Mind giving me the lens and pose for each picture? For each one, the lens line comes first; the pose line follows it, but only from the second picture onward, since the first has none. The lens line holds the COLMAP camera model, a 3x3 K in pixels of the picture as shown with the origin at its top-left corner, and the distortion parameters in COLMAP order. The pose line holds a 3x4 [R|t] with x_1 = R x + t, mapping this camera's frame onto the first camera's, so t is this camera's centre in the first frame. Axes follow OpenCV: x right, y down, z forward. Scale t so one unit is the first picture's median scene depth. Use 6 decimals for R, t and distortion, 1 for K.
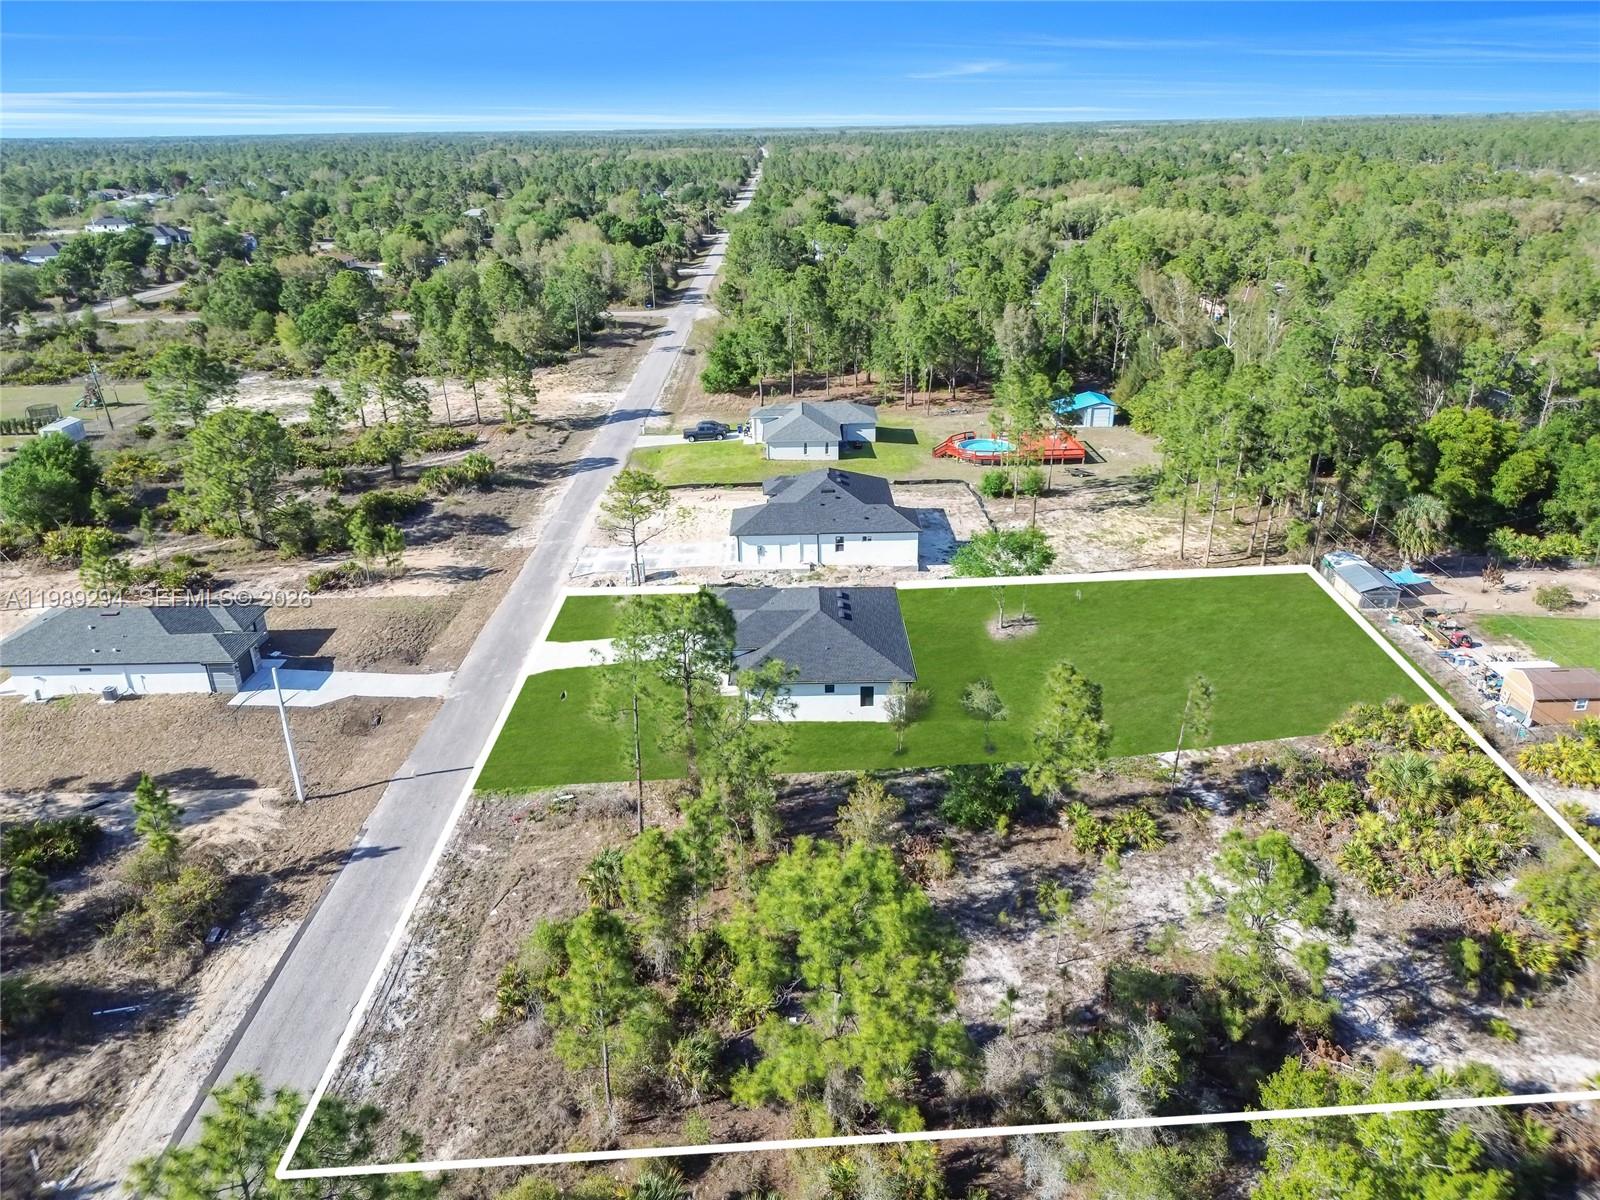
lens RADIAL K [[1122.3, 0, 799.6], [0, 1122.3, 599.2], [0, 0, 1]] dist [0.019408, -0.003357]
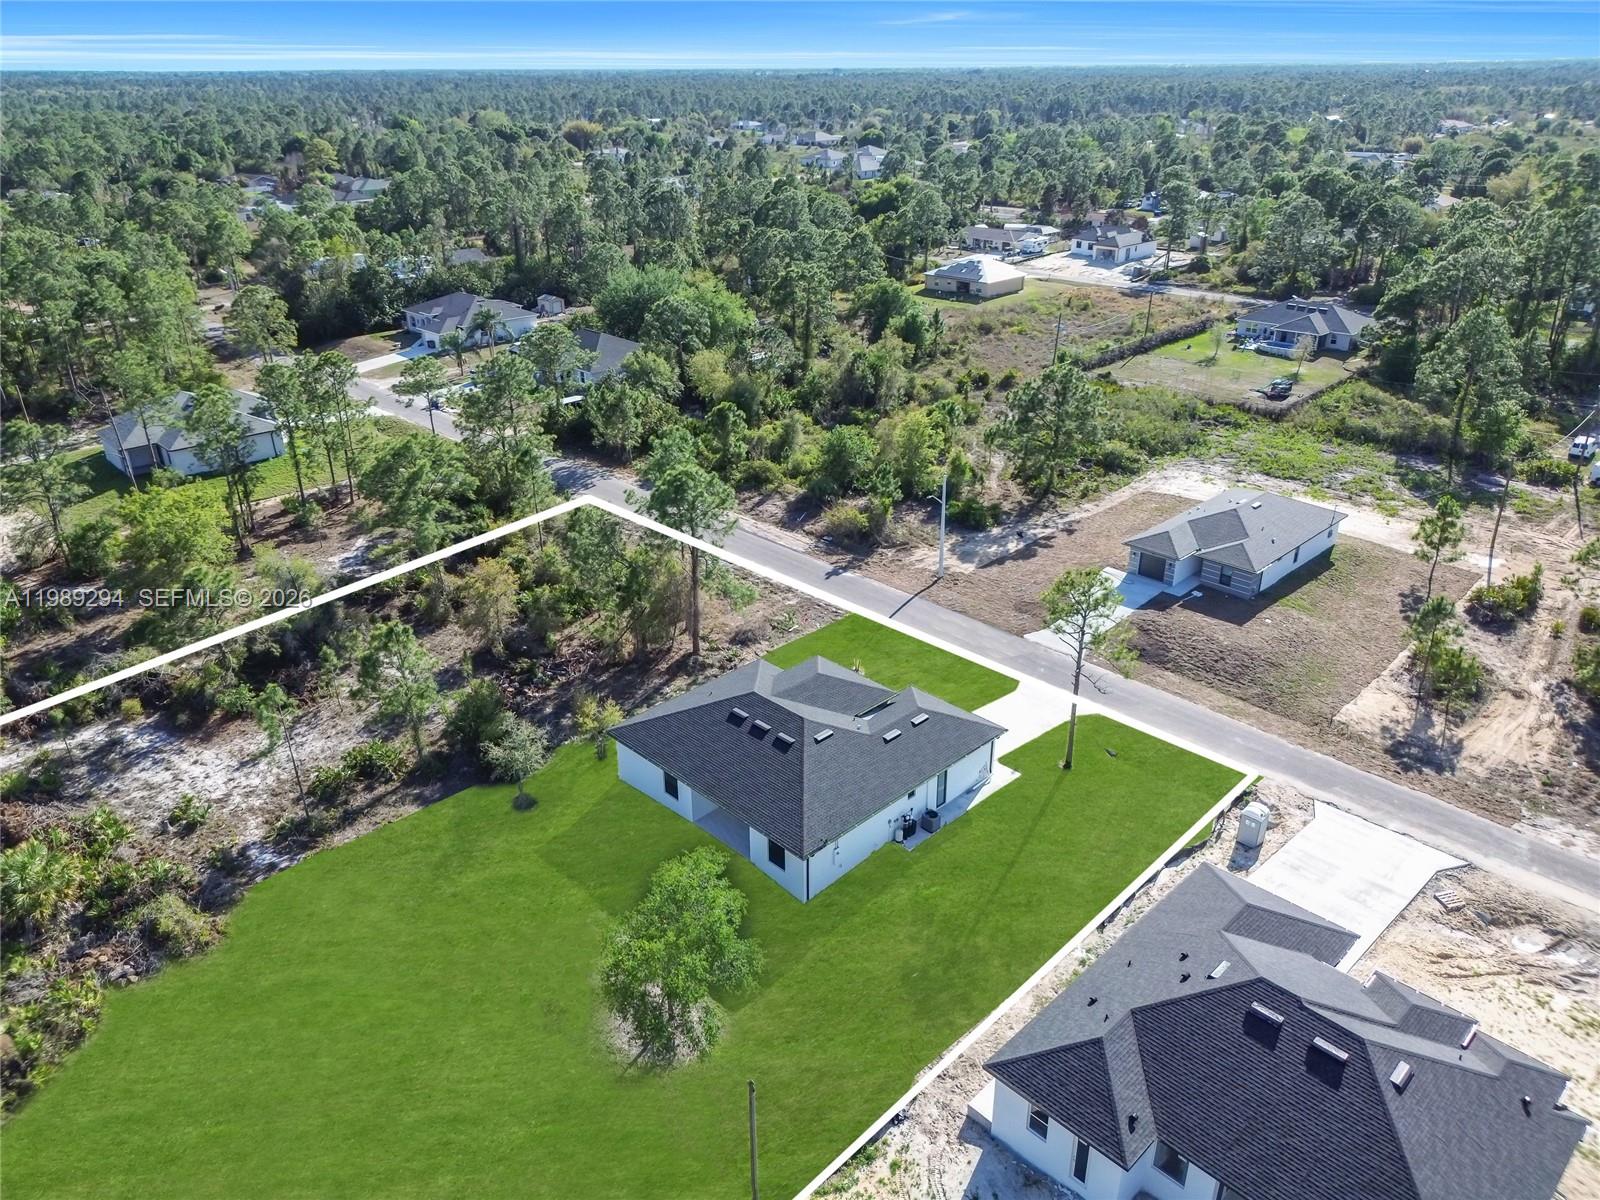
lens RADIAL K [[1122.3, 0, 798.9], [0, 1122.3, 602.2], [0, 0, 1]] dist [0.019408, -0.003357]
pose [[-0.716572, 0.327489, -0.615853, 0.582442], [-0.249648, 0.704024, 0.664851, -0.726330], [0.651307, 0.630160, -0.422727, 1.623018]]
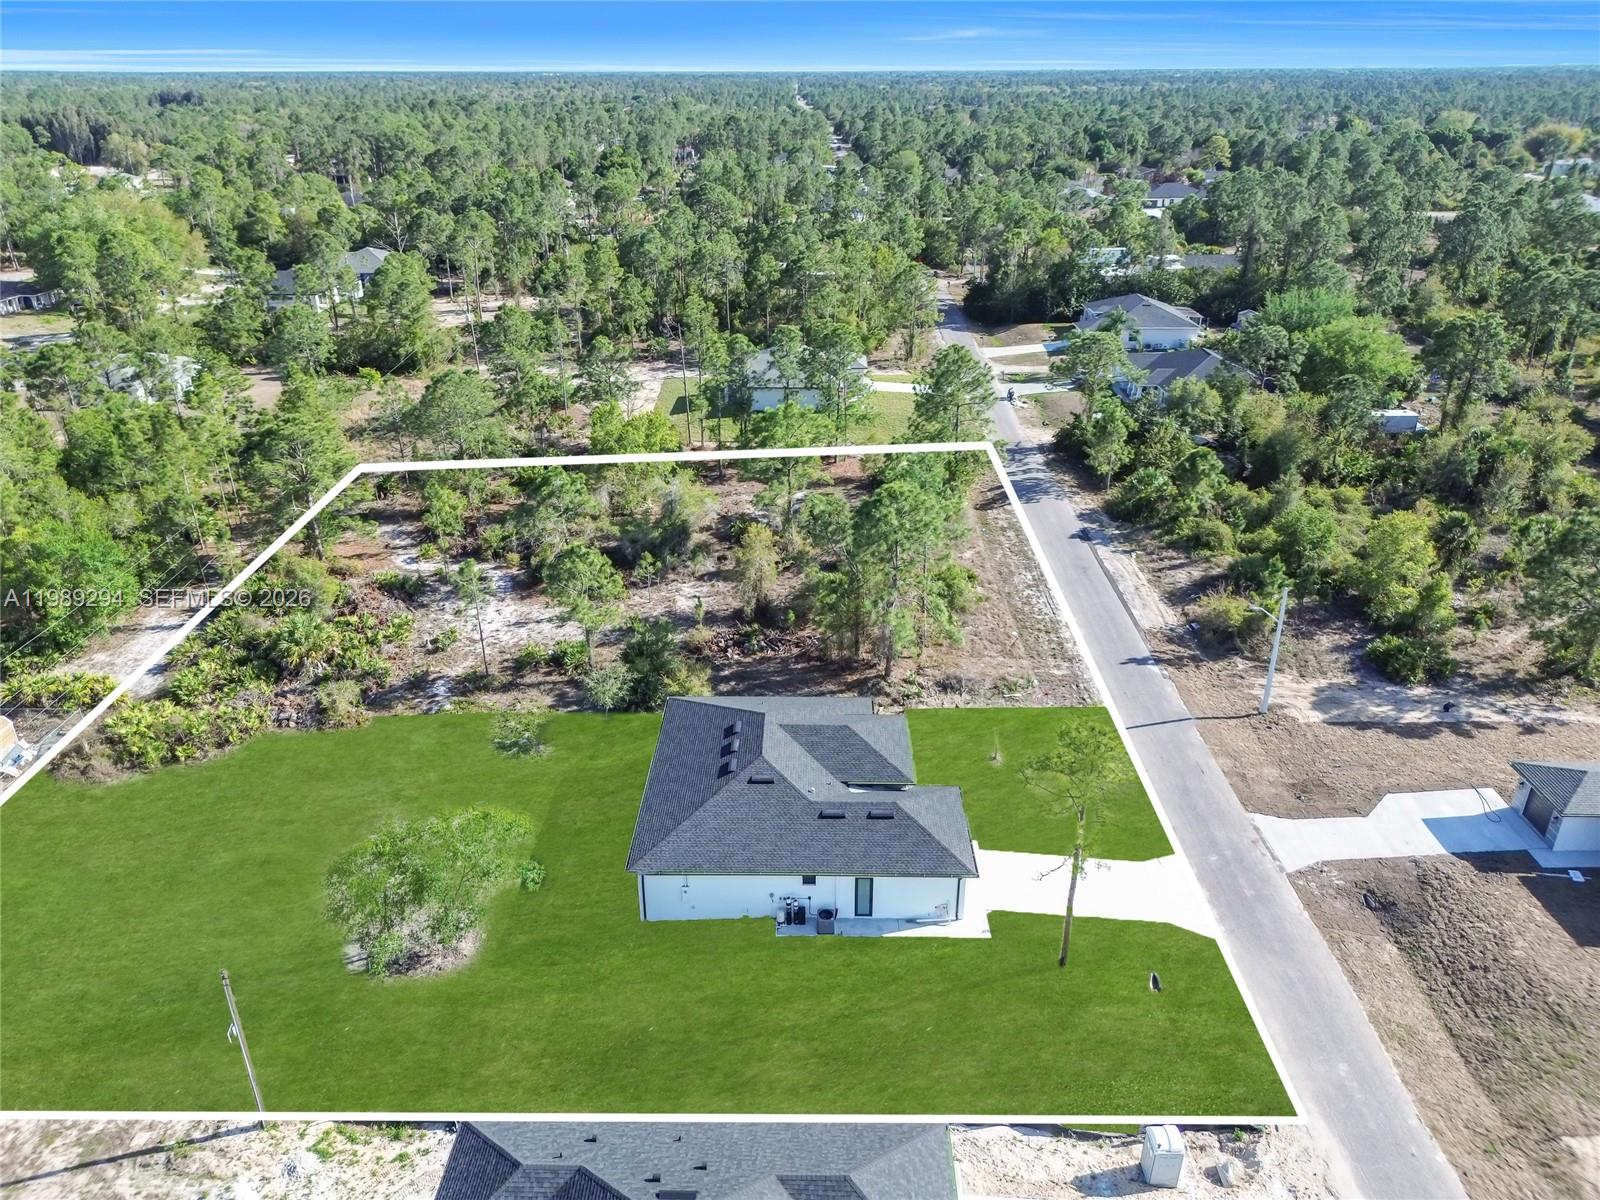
lens RADIAL K [[1122.3, 0, 793.4], [0, 1122.3, 595.5], [0, 0, 1]] dist [0.019408, -0.003357]
pose [[-0.999253, 0.018824, 0.033764, -0.035150], [0.037703, 0.667383, 0.743760, -0.777292], [-0.008533, 0.744477, -0.667593, 1.789814]]
